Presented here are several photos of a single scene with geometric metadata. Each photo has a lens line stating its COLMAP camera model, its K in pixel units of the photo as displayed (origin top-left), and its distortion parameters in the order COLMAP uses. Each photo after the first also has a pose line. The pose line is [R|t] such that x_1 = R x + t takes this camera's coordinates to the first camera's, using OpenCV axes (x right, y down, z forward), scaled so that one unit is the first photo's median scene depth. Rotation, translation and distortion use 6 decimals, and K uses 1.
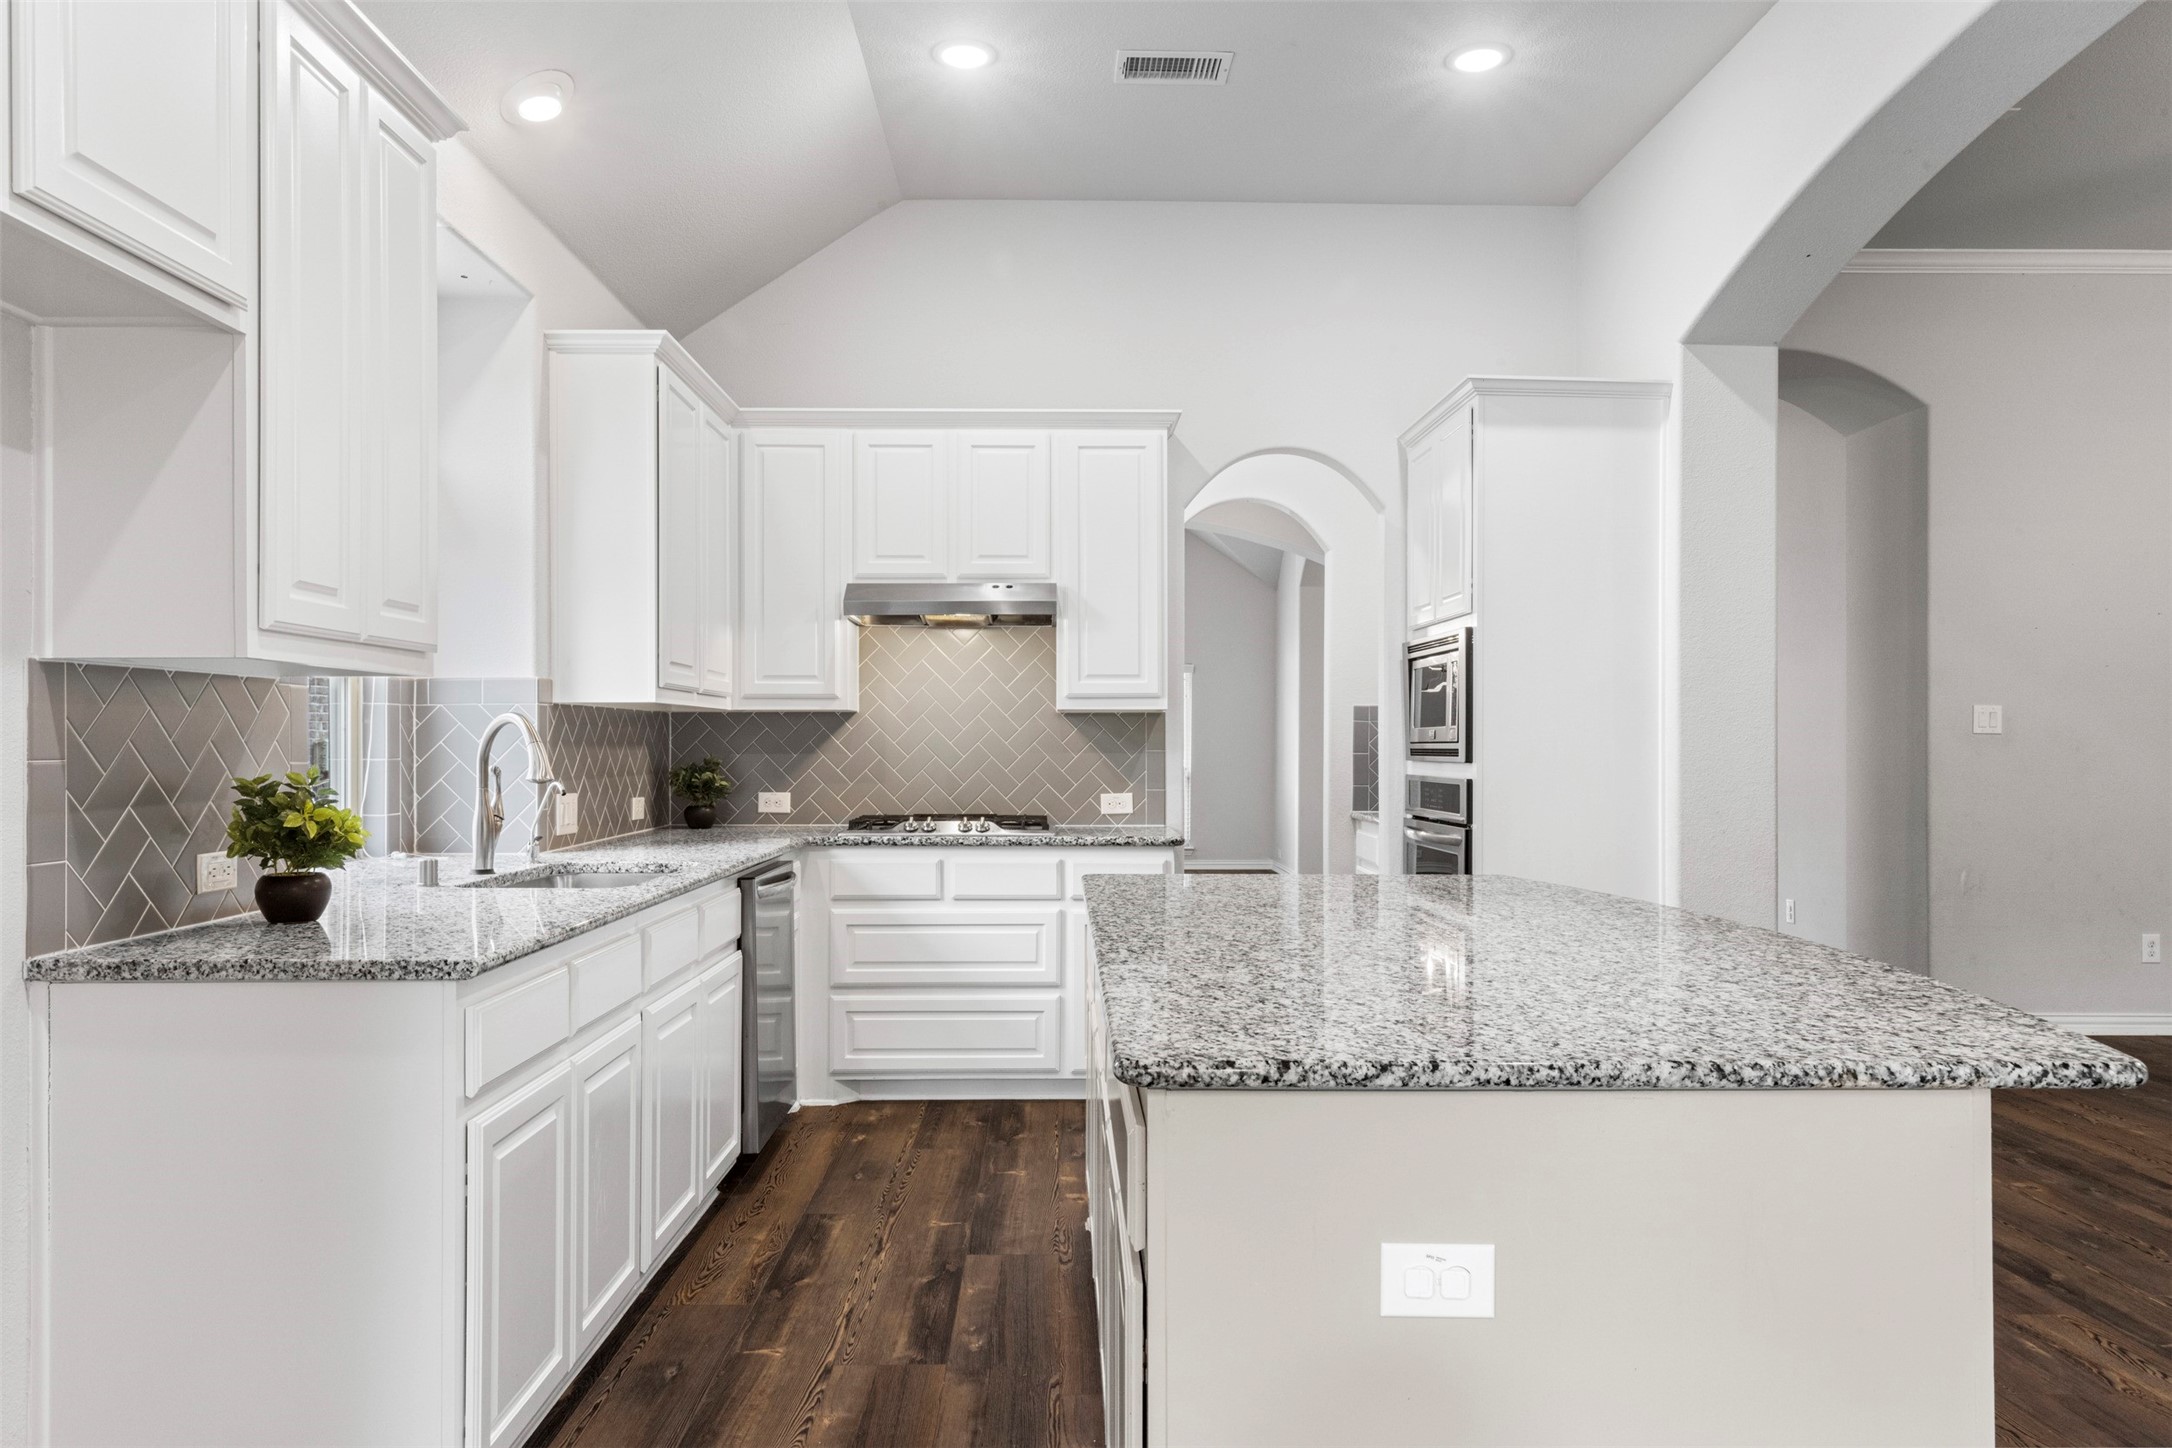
lens RADIAL K [[1432.8, 0, 1083.1], [0, 1432.8, 725.5], [0, 0, 1]] dist [0.028649, 0.011078]
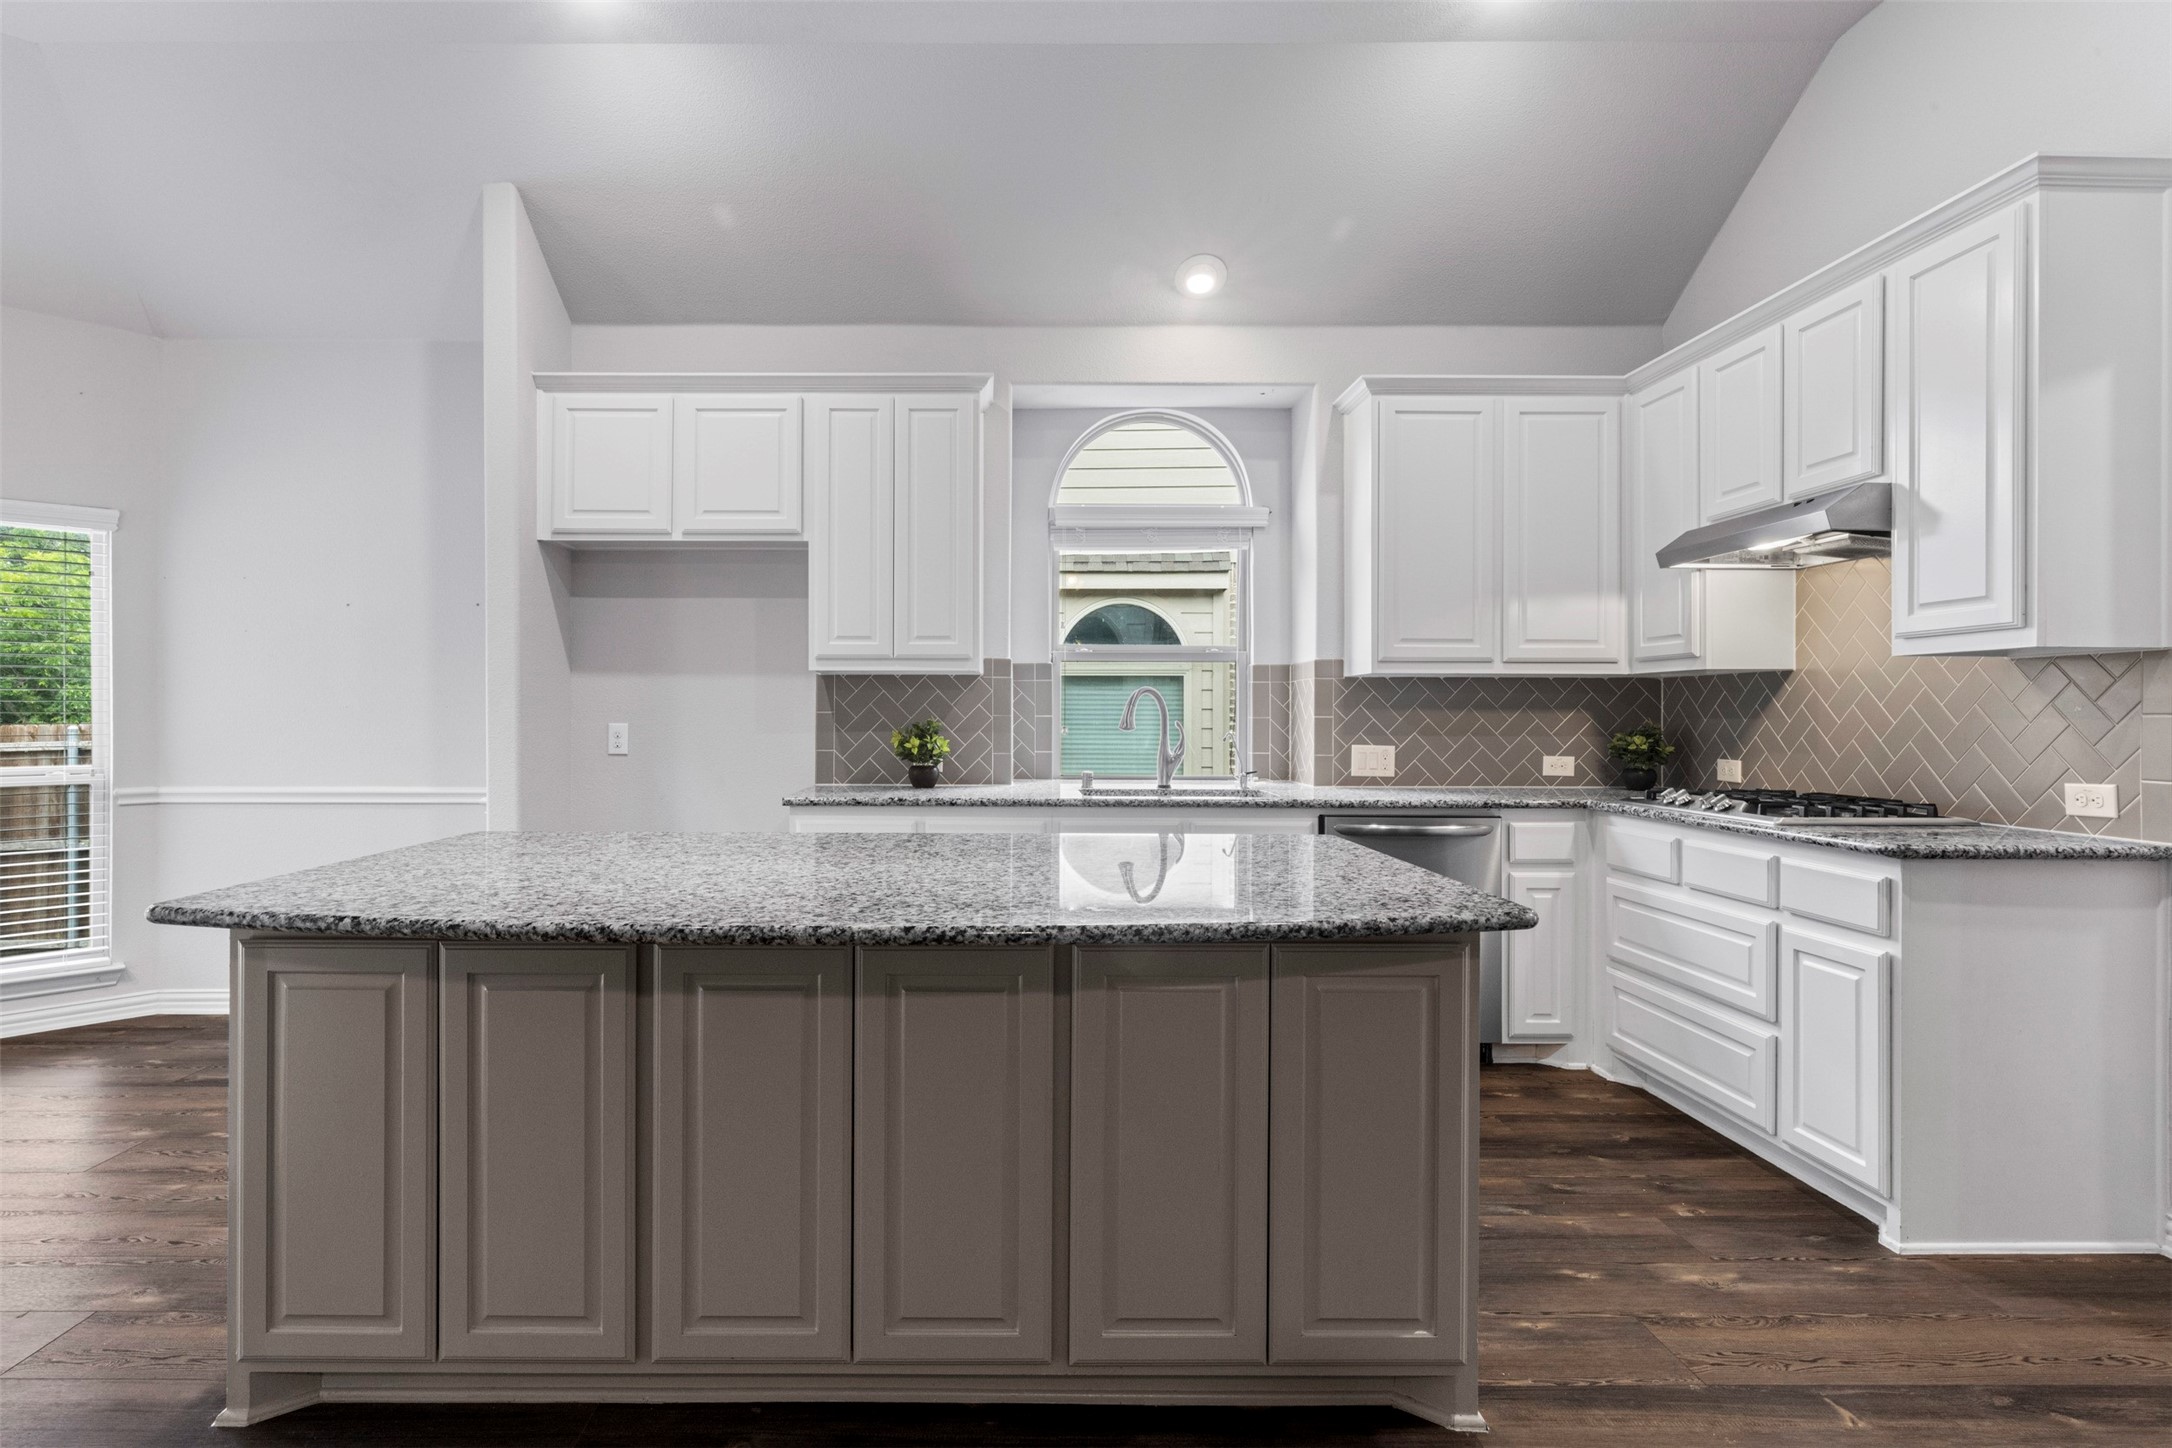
lens RADIAL K [[1102.8, 0, 1009.8], [0, 1102.8, 717.5], [0, 0, 1]] dist [0.001779, -0.001262]
pose [[-0.017012, 0.001368, -0.999854, 0.539937], [0.009514, 0.999954, 0.001206, 0.014462], [0.999810, -0.009492, -0.017024, 0.570872]]
